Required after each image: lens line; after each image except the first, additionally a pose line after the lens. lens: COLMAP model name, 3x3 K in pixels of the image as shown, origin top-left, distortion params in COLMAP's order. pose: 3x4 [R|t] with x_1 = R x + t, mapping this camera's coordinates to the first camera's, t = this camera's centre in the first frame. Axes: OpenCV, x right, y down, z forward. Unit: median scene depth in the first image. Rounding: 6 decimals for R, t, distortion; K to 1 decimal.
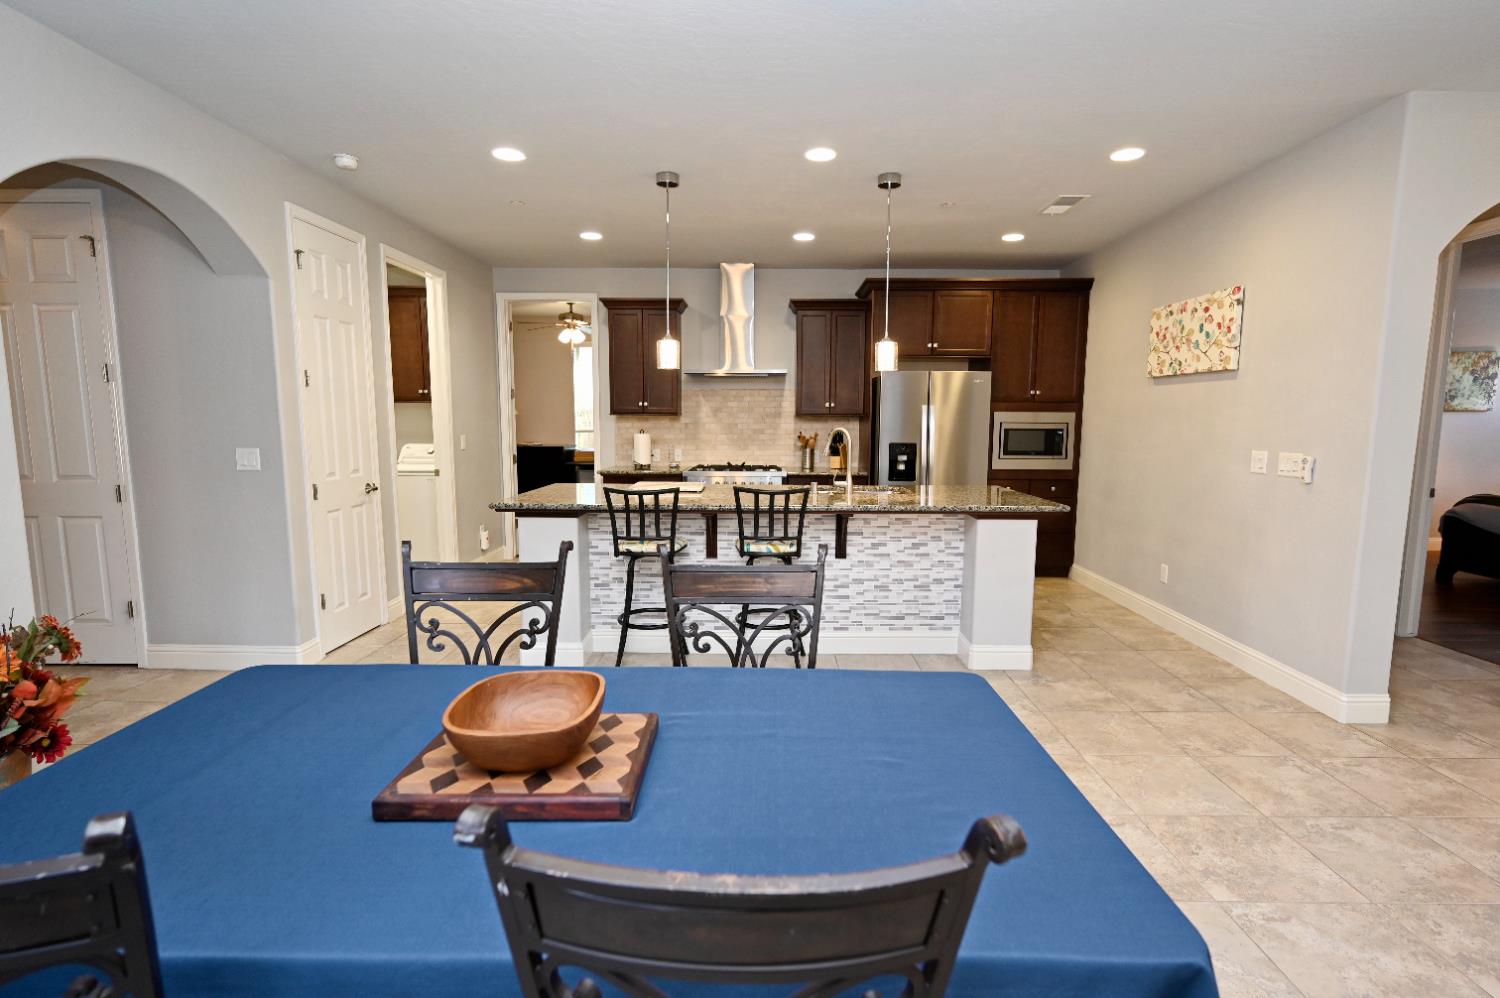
lens RADIAL K [[711.7, 0, 753.9], [0, 711.7, 508.3], [0, 0, 1]] dist [-0.005853, -0.001002]
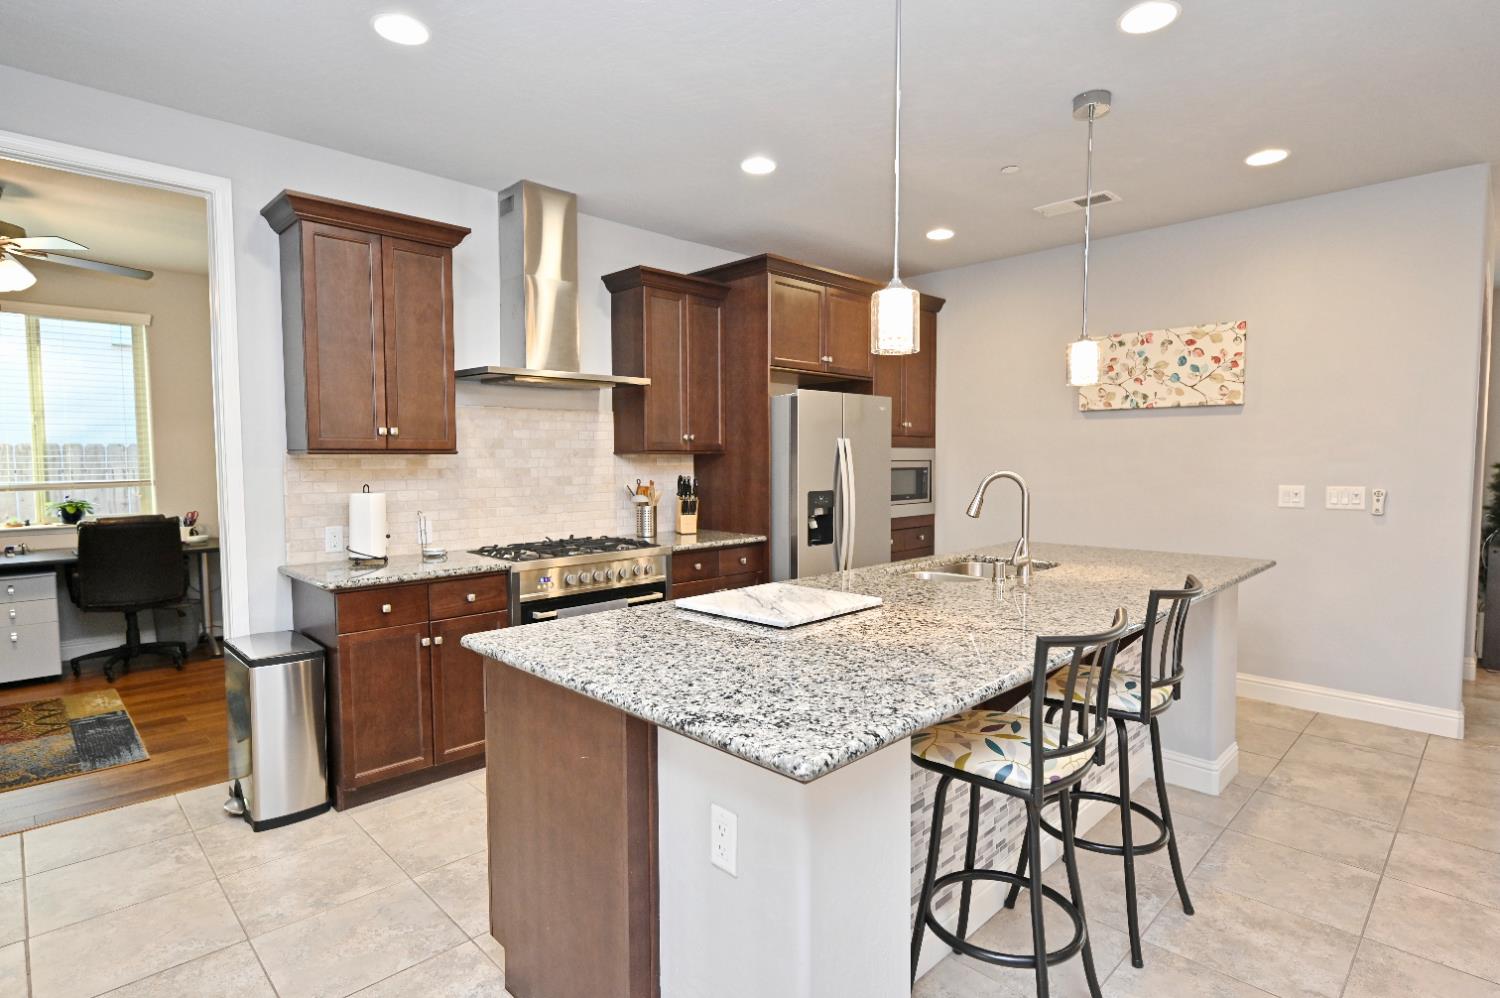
lens RADIAL K [[765.2, 0, 752.7], [0, 765.2, 497.9], [0, 0, 1]] dist [-0.003853, 0.001204]
pose [[0.696666, -0.045532, 0.715949, -0.491723], [0.097437, 0.994741, -0.031551, -0.085462], [-0.710748, 0.091740, 0.697439, 0.653811]]
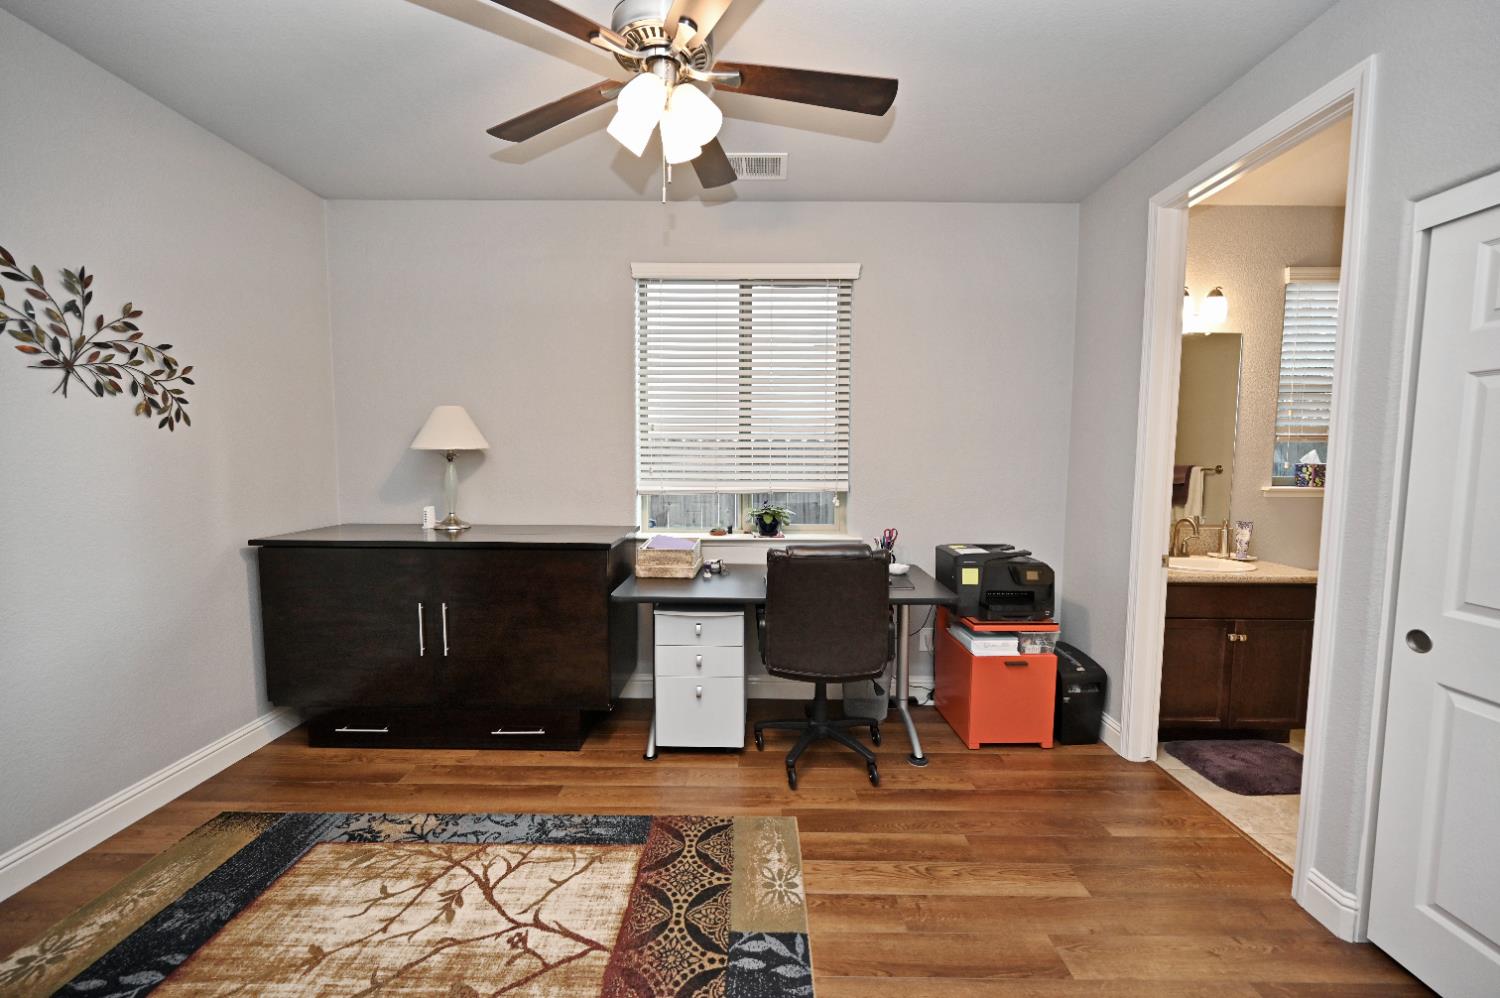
lens RADIAL K [[588.8, 0, 753.3], [0, 588.8, 498.3], [0, 0, 1]] dist [-0.001211, 0.000754]
pose [[0.999891, 0.002149, 0.014601, -0.412930], [-0.001400, 0.998695, -0.051054, -0.192655], [-0.014692, 0.051028, 0.998589, 1.464021]]
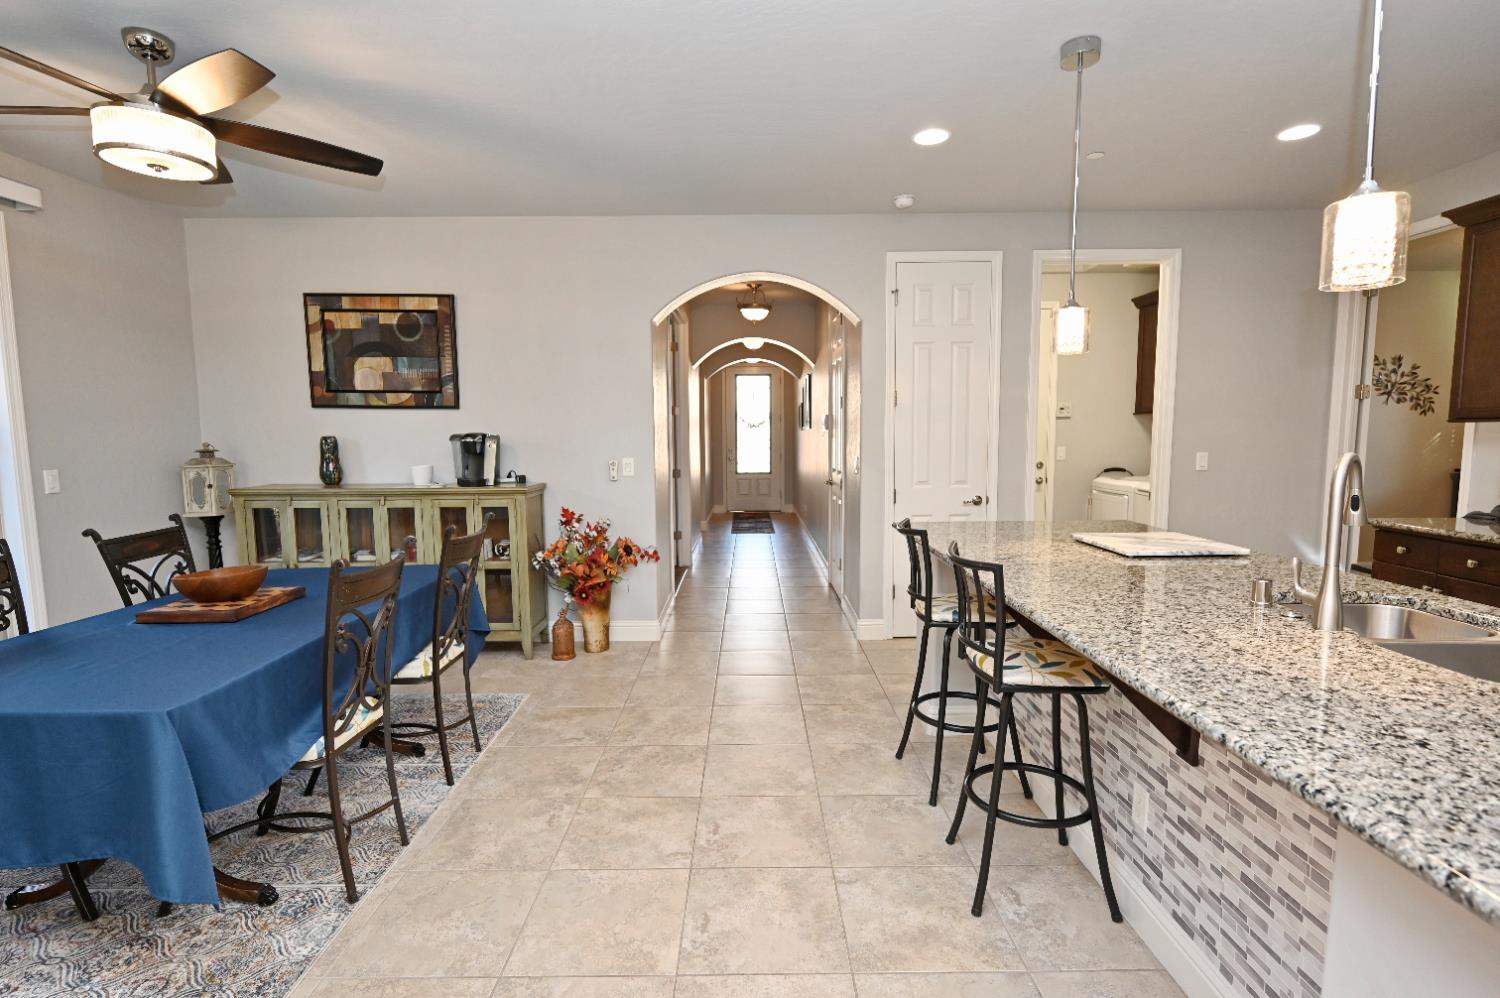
lens RADIAL K [[711.7, 0, 755.3], [0, 711.7, 506.4], [0, 0, 1]] dist [-0.005853, -0.001002]
pose [[0.020501, 0.099378, -0.994839, 0.468023], [-0.117784, 0.988358, 0.096304, -0.079996], [0.992828, 0.115202, 0.031967, 0.644081]]
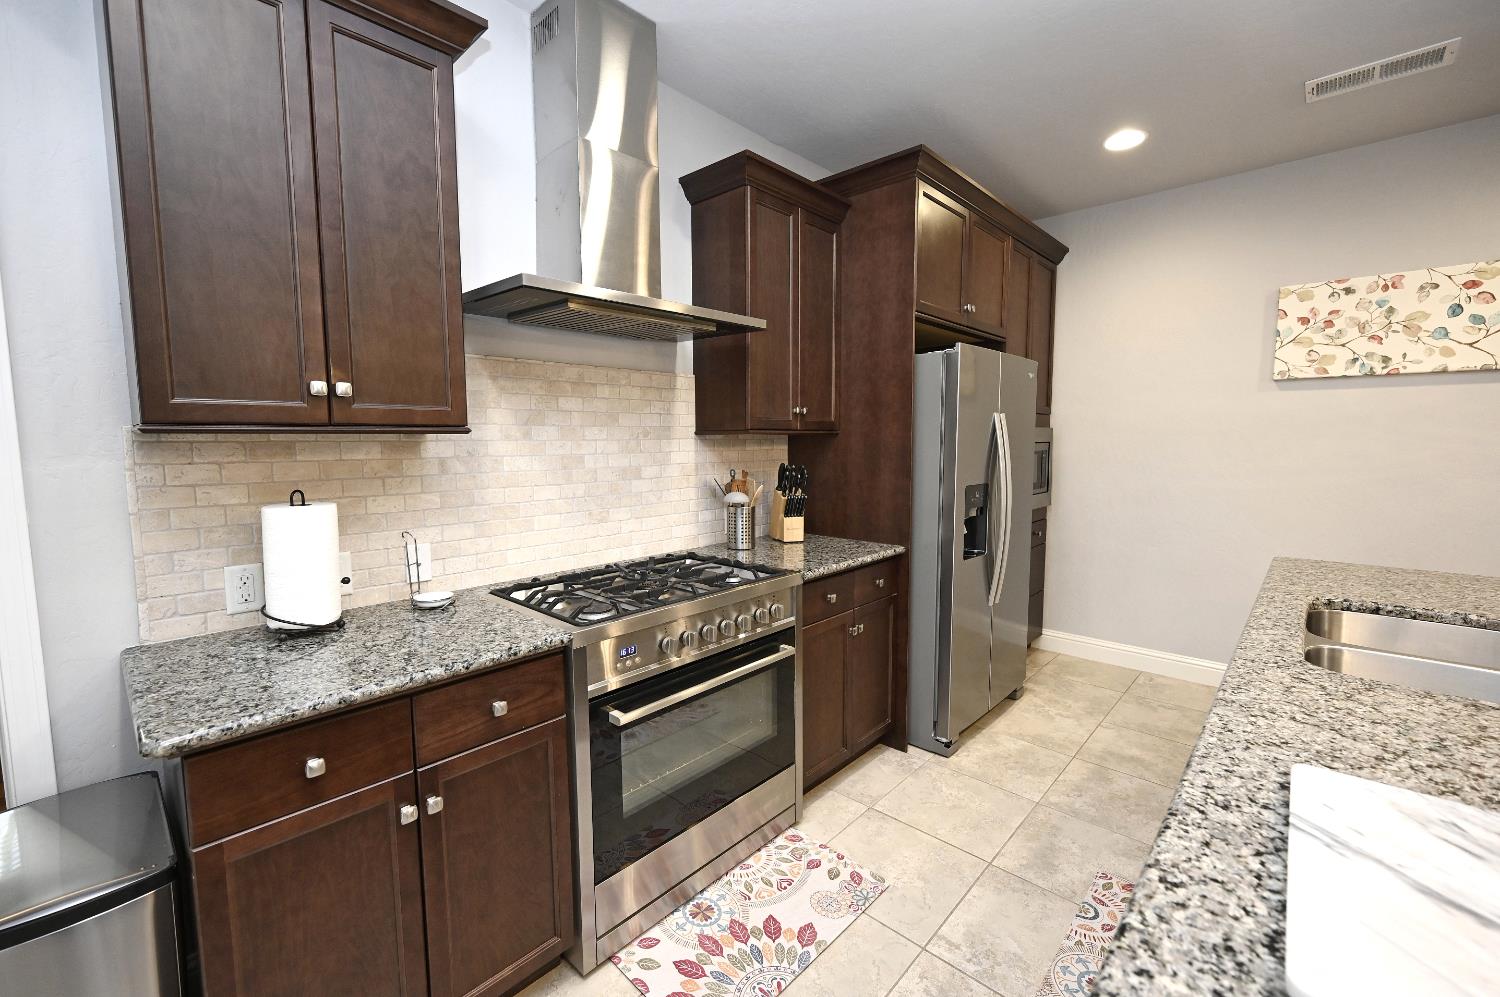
lens RADIAL K [[619.3, 0, 751.5], [0, 619.3, 492.5], [0, 0, 1]] dist [-0.001814, 0.000362]
pose [[0.663516, -0.073474, 0.744546, -0.306738], [0.100841, 0.994868, 0.008310, -0.135271], [-0.741335, 0.069567, 0.667520, 1.040256]]
